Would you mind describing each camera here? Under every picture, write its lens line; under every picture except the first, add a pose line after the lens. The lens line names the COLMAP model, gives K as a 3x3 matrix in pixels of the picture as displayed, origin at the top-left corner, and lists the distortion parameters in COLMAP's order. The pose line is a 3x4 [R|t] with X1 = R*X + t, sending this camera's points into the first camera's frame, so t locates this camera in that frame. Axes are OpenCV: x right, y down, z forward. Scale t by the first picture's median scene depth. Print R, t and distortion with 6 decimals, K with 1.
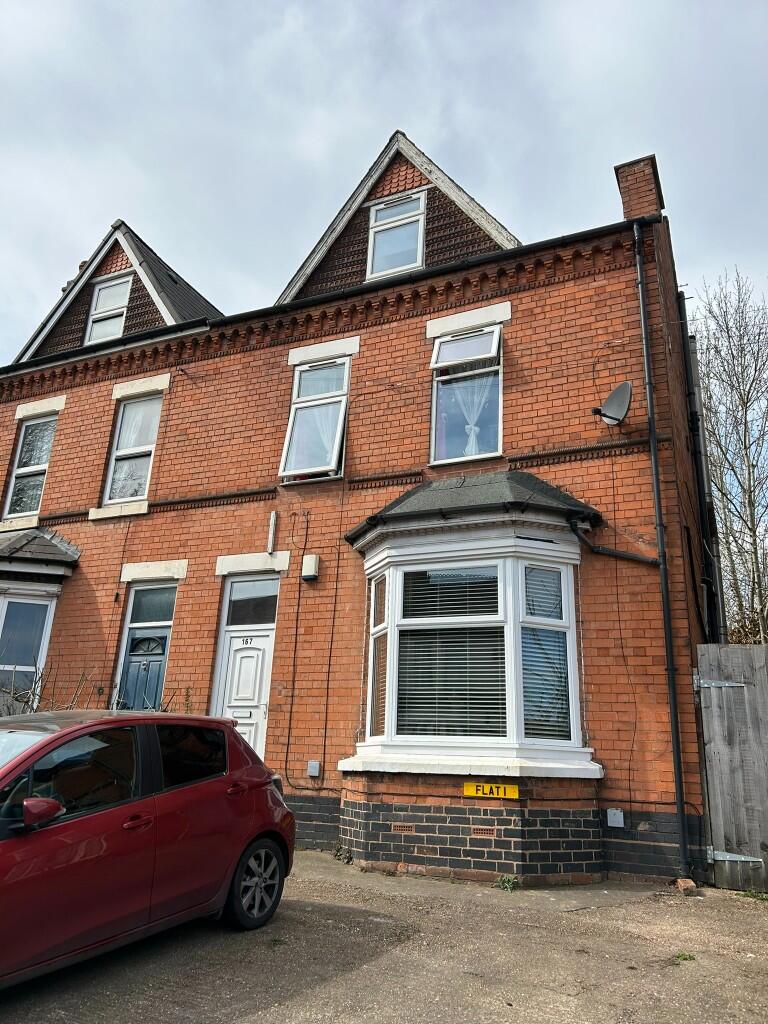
lens RADIAL K [[830.6, 0, 384.0], [0, 830.6, 512.0], [0, 0, 1]] dist [0.011986, 0.000319]
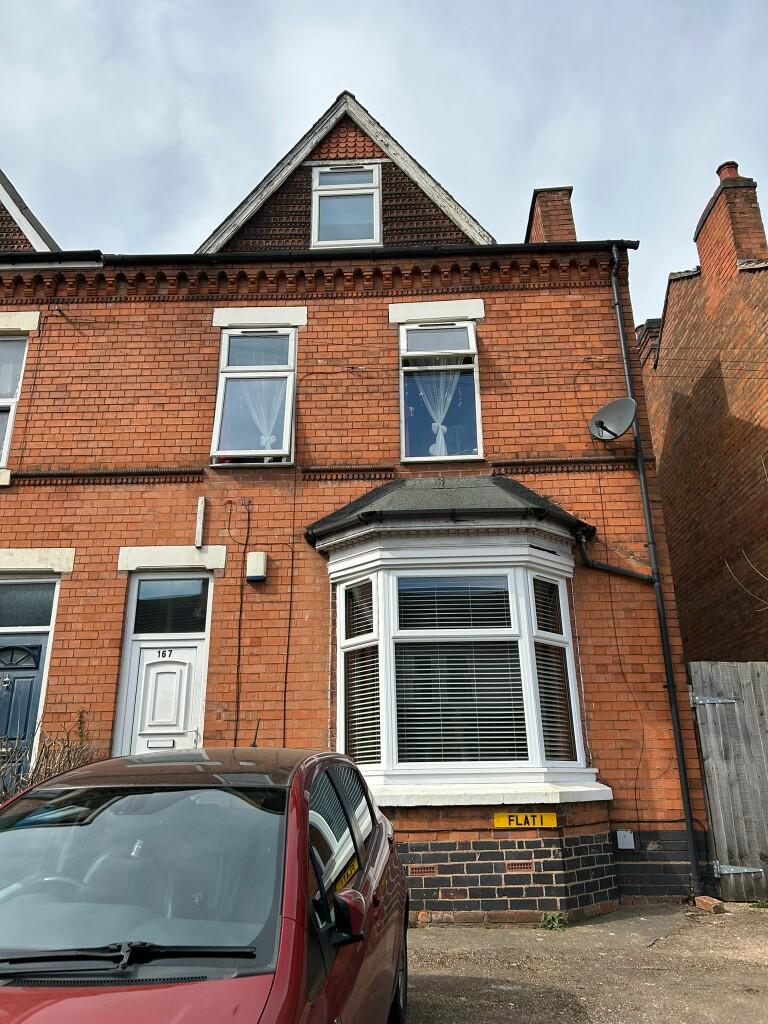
lens RADIAL K [[830.6, 0, 384.0], [0, 830.6, 512.0], [0, 0, 1]] dist [0.011986, 0.000319]
pose [[0.910990, 0.080147, 0.404565, -0.323189], [-0.073518, 0.996783, -0.031922, 0.029229], [-0.405822, -0.000662, 0.913952, 0.177615]]
